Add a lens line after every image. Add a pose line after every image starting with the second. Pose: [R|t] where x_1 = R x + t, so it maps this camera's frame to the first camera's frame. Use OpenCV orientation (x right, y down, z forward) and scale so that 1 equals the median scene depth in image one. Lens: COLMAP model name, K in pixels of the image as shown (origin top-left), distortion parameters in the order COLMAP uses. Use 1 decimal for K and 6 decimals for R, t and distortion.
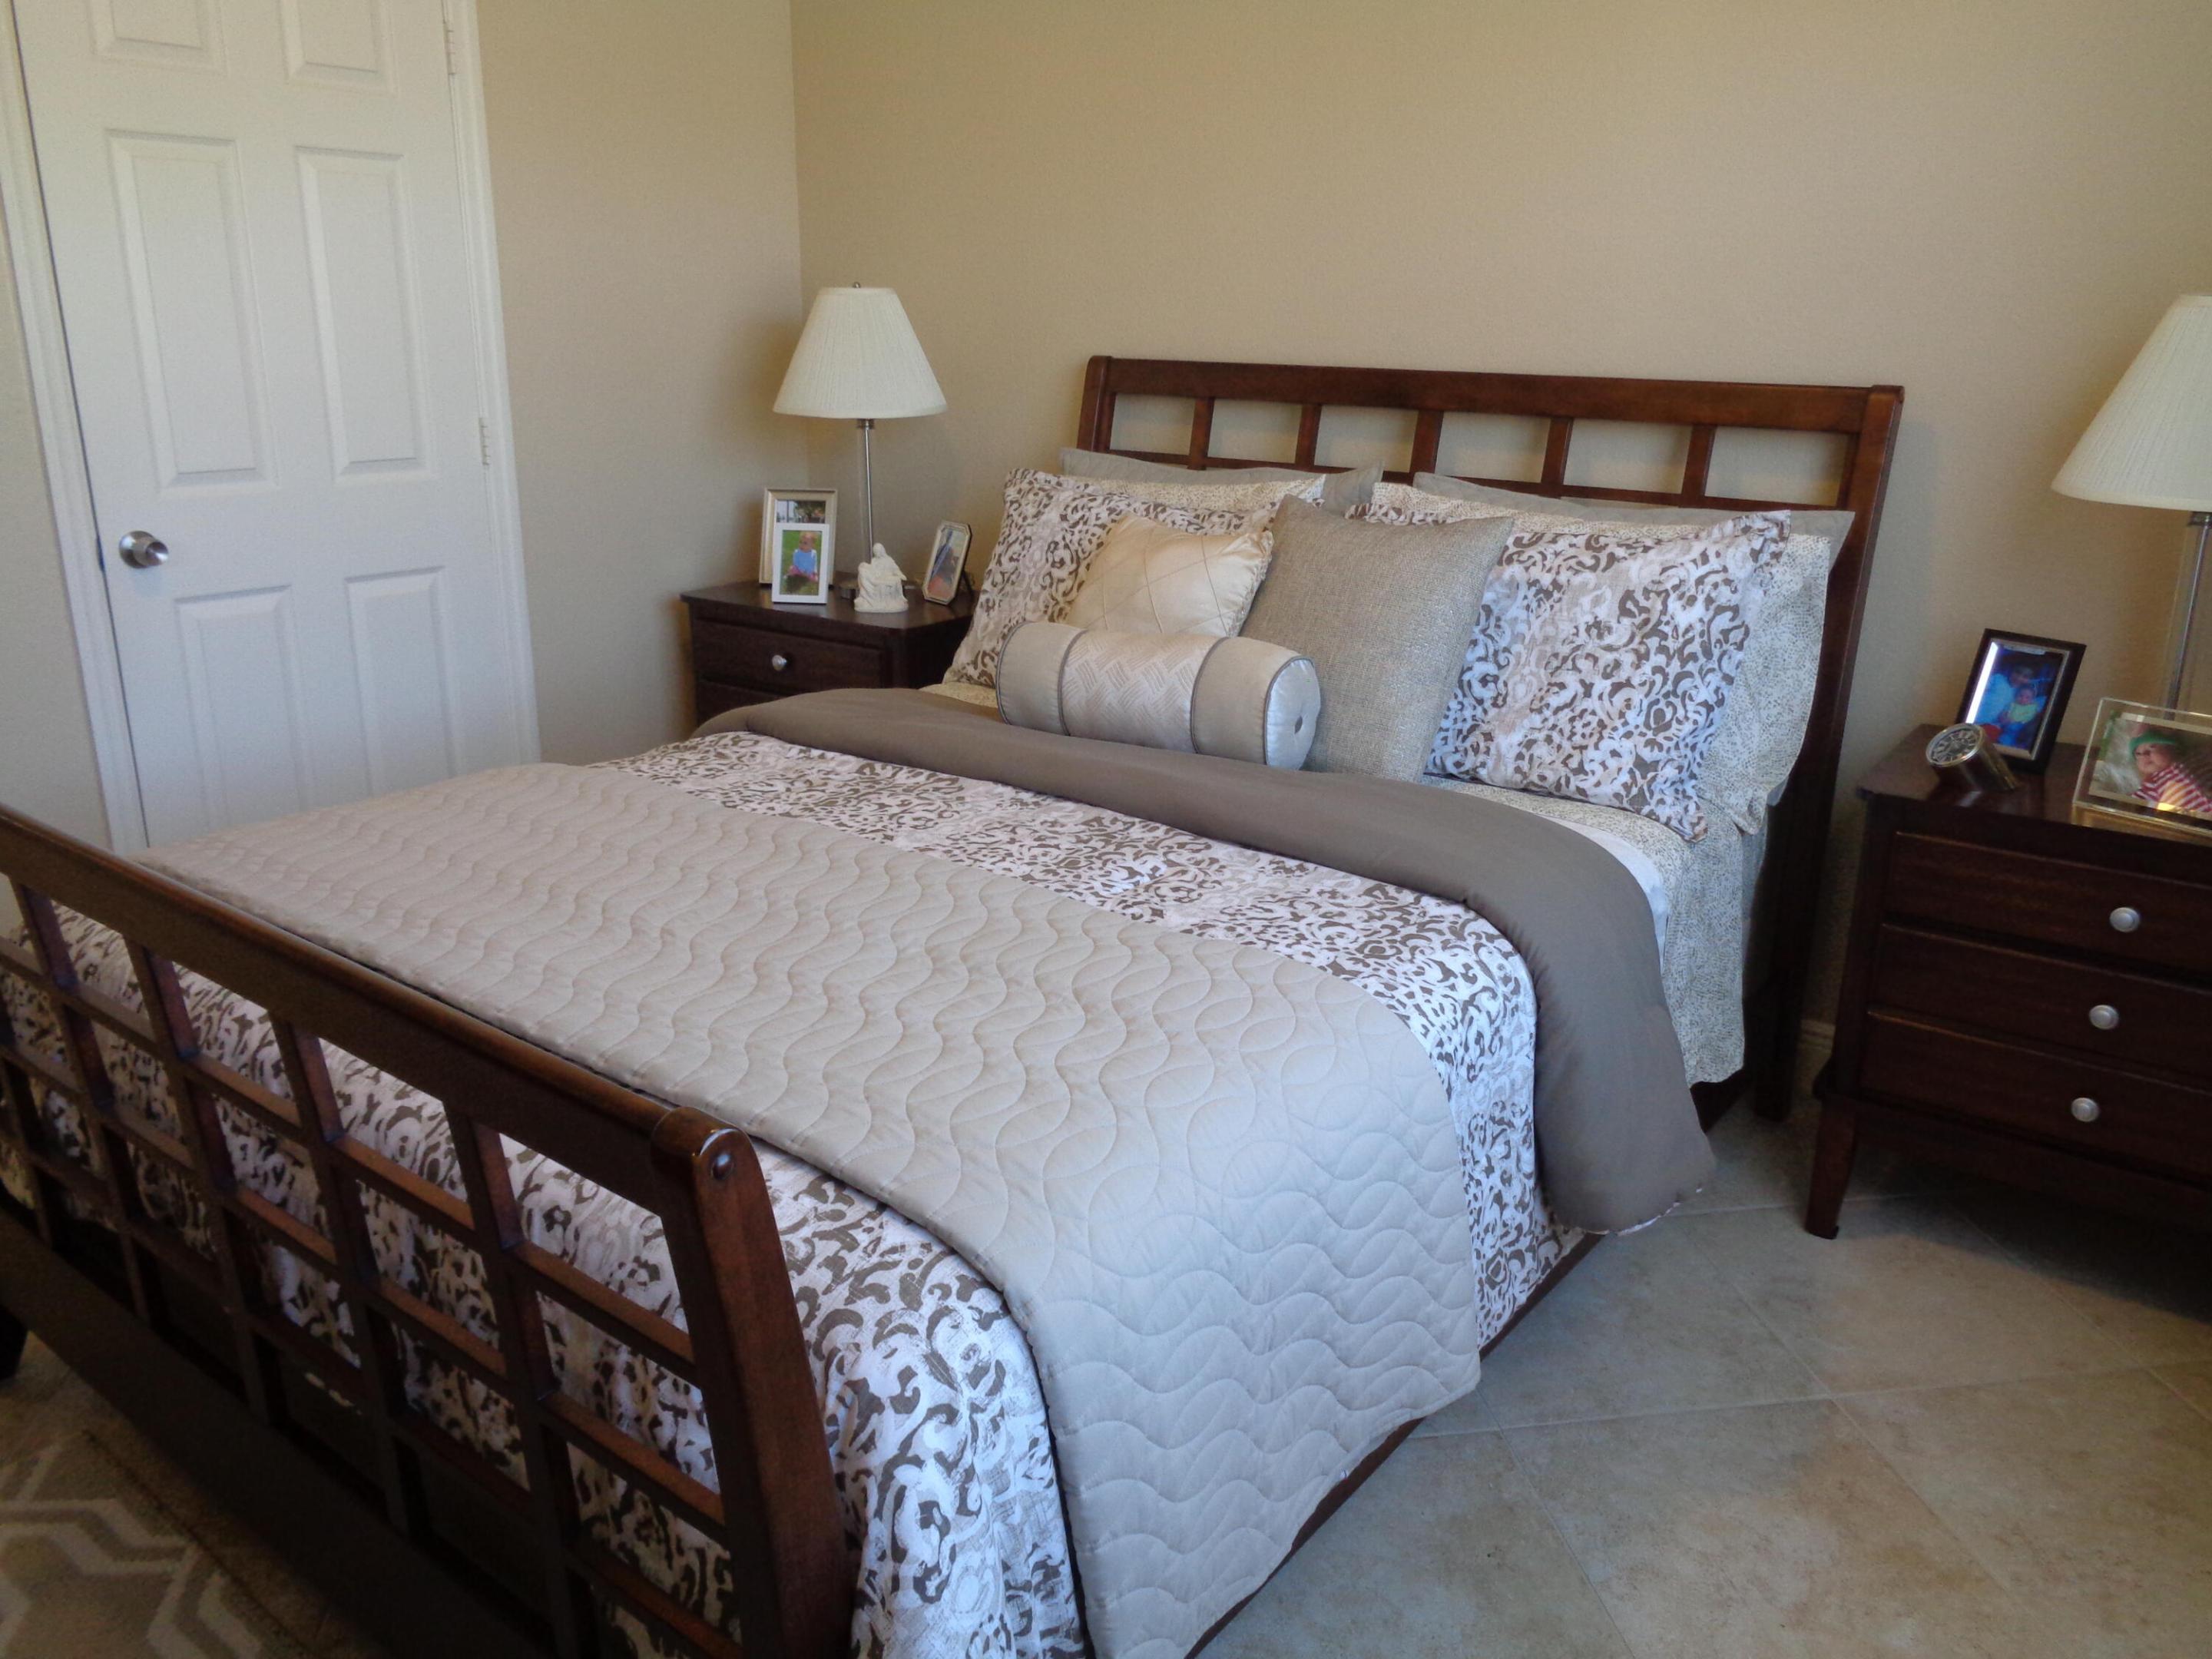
lens RADIAL K [[1618.1, 0, 1106.0], [0, 1618.1, 829.5], [0, 0, 1]] dist [-0.005568, -0.003101]
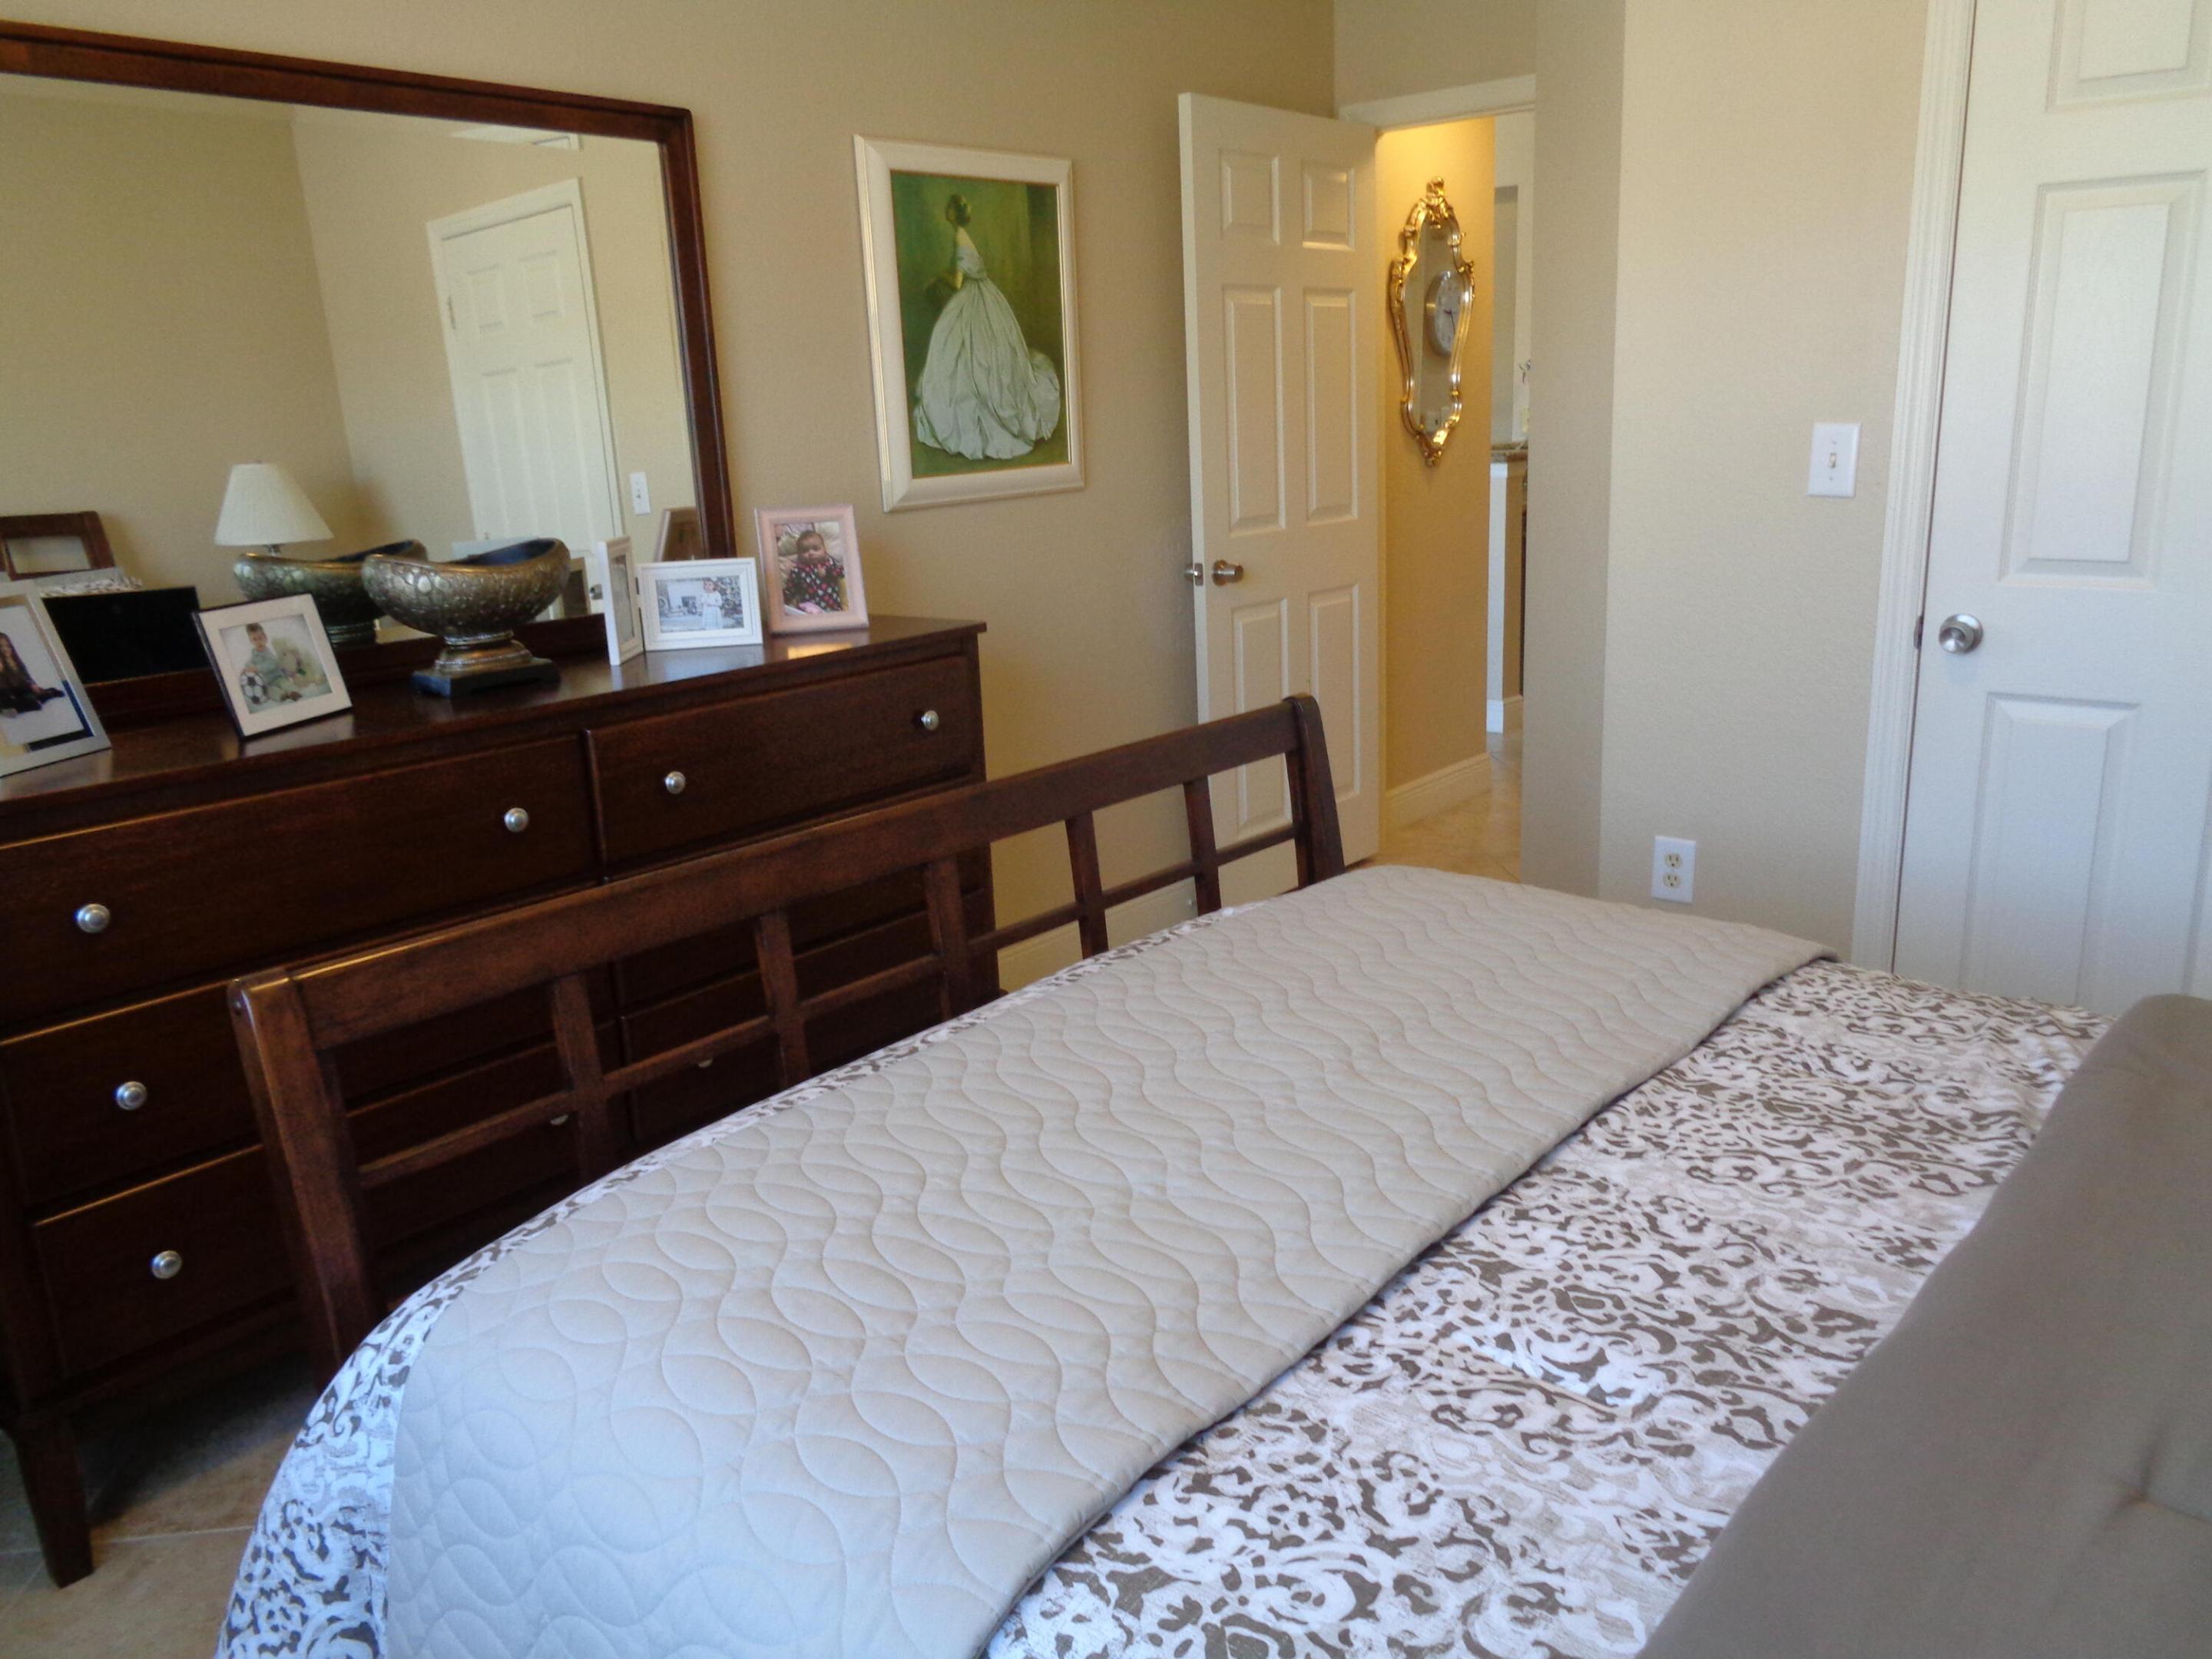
lens RADIAL K [[1618.1, 0, 1106.0], [0, 1618.1, 829.5], [0, 0, 1]] dist [-0.005568, -0.003101]
pose [[-0.053314, 0.241216, -0.969006, 0.480298], [-0.267620, 0.931437, 0.246588, -0.220603], [0.962048, 0.272472, 0.014895, 0.715739]]
